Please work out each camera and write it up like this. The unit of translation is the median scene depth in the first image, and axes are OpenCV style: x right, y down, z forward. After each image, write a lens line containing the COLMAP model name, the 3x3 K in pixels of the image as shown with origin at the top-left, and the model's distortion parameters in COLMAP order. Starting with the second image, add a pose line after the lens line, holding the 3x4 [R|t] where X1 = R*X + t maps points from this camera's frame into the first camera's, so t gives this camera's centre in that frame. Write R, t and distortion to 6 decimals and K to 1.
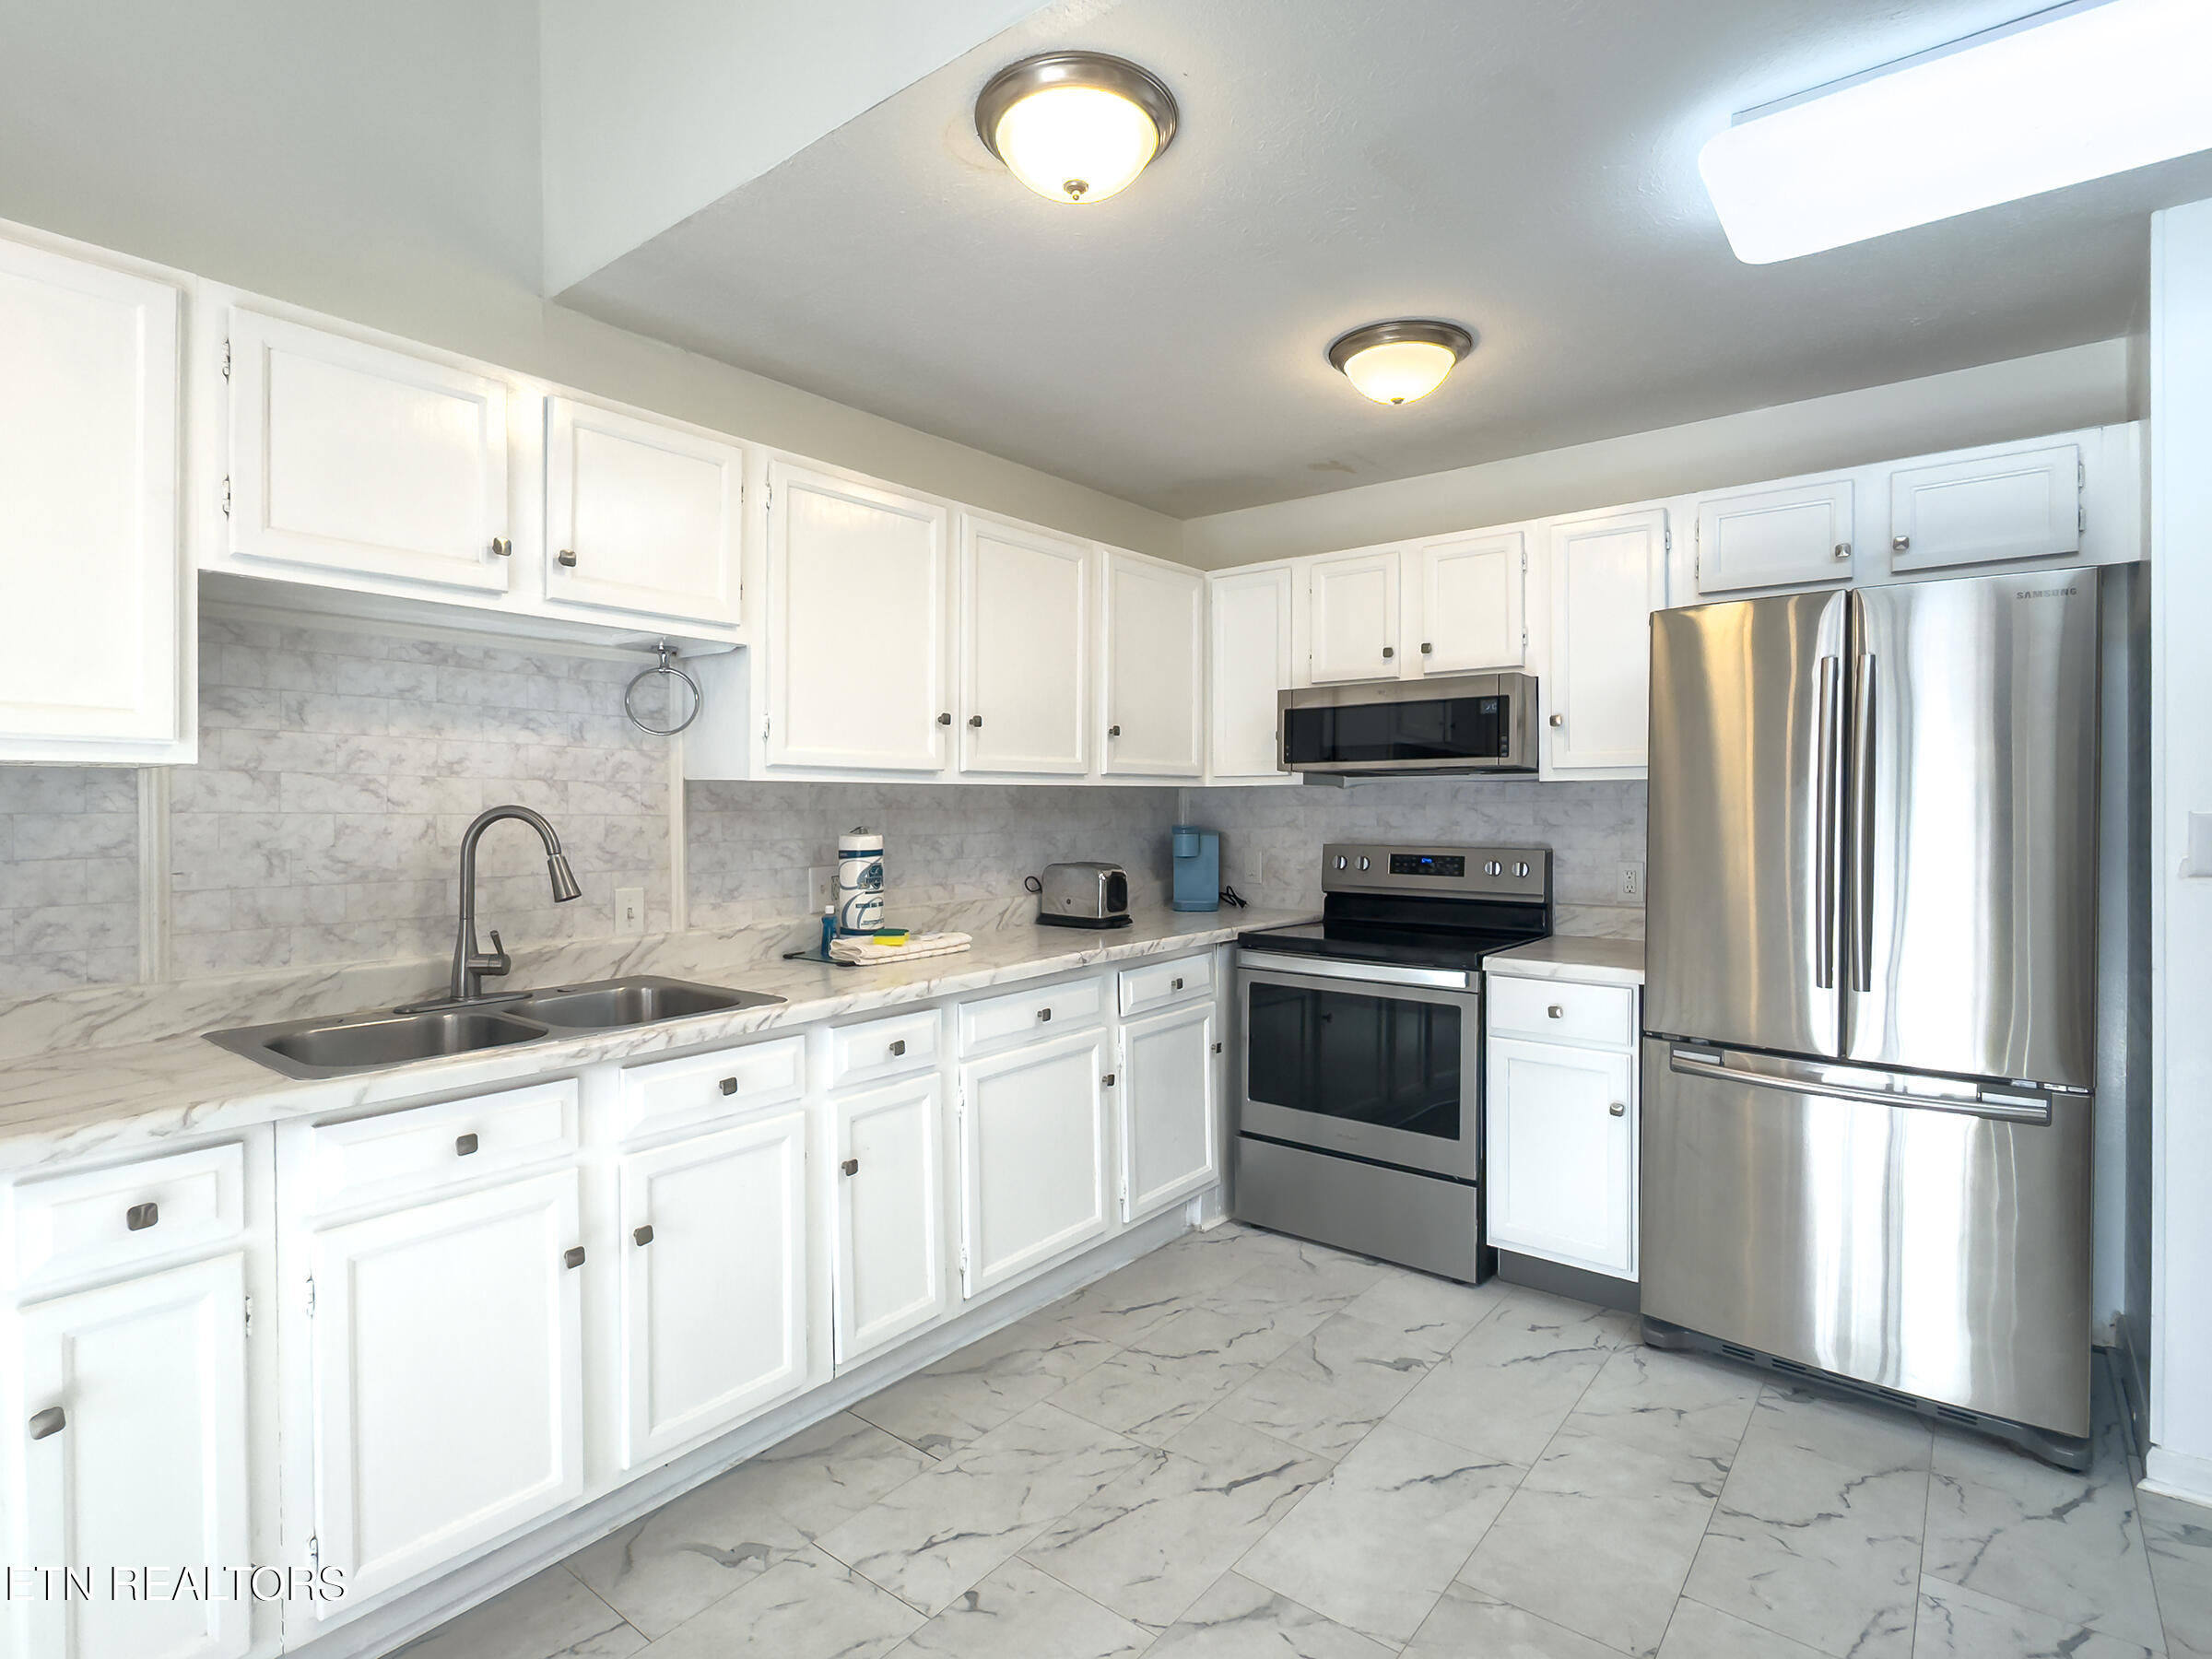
lens RADIAL K [[1121.5, 0, 1092.0], [0, 1121.5, 824.3], [0, 0, 1]] dist [-0.001264, -0.000135]
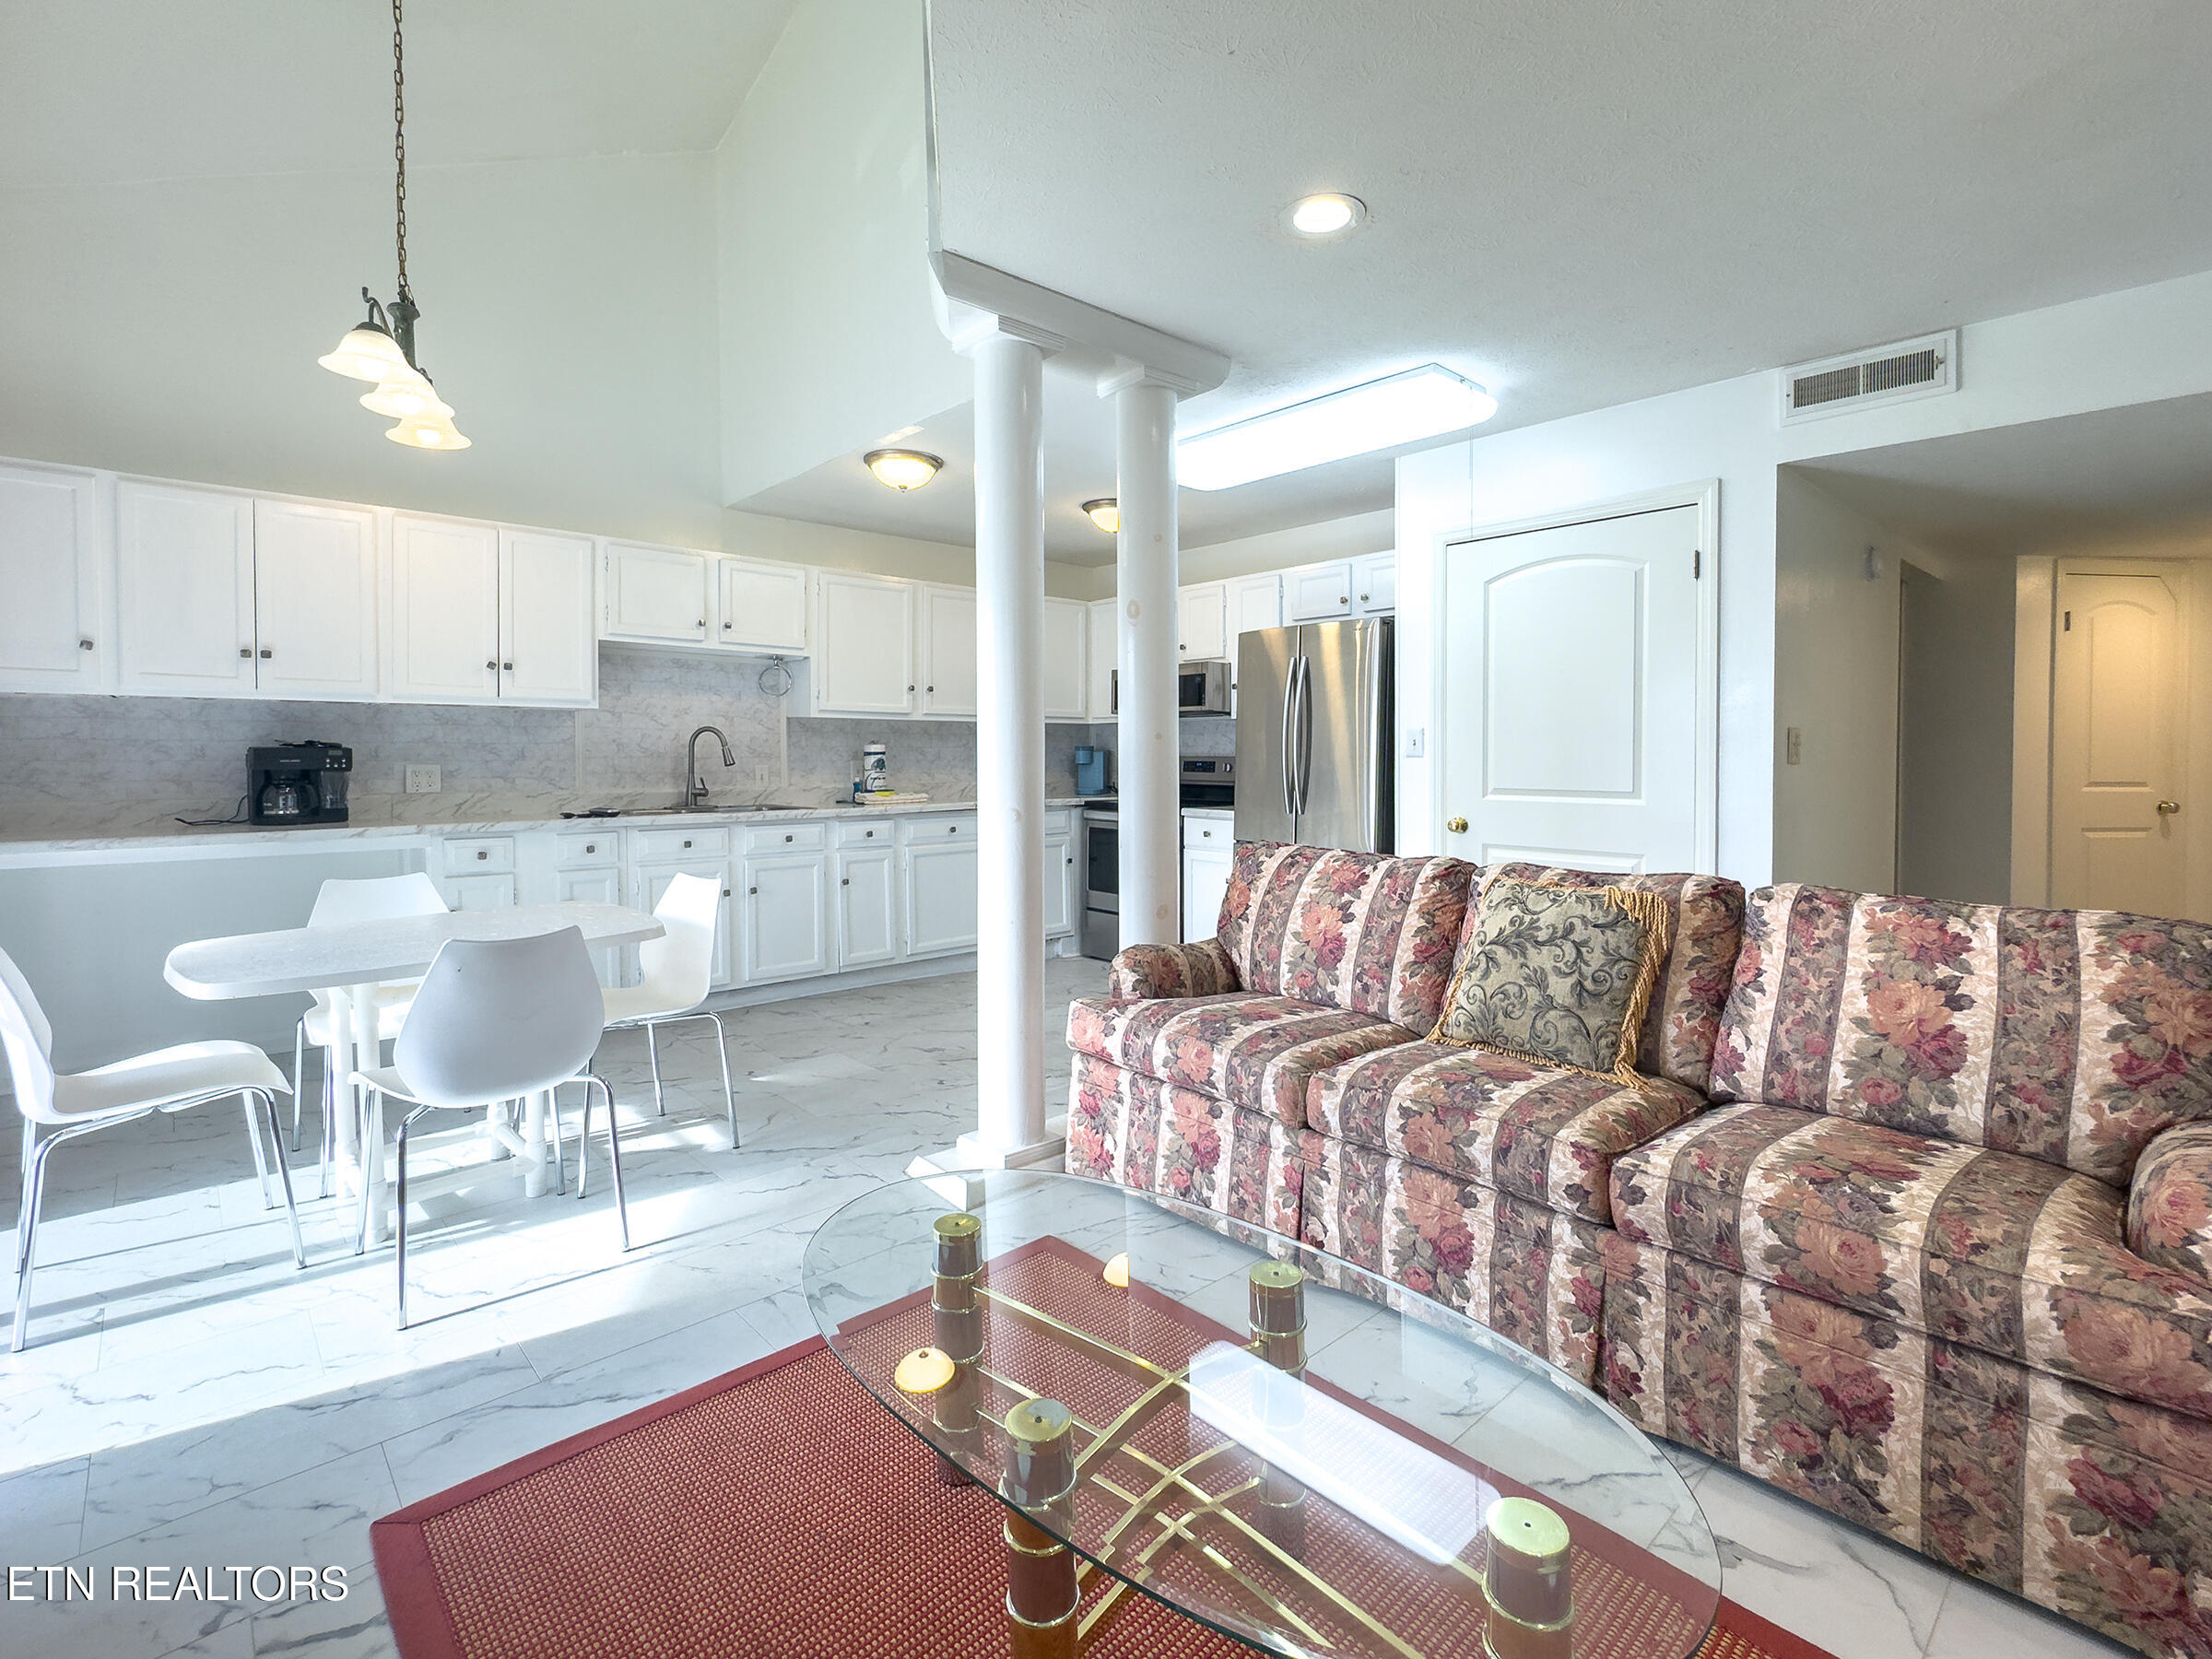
lens RADIAL K [[1015.8, 0, 1116.4], [0, 1015.8, 796.4], [0, 0, 1]] dist [-0.000885, -0.000467]
pose [[0.990330, 0.008572, -0.138467, 0.598096], [-0.005207, 0.999683, 0.024644, 0.068344], [0.138634, -0.023684, 0.990060, -0.954358]]
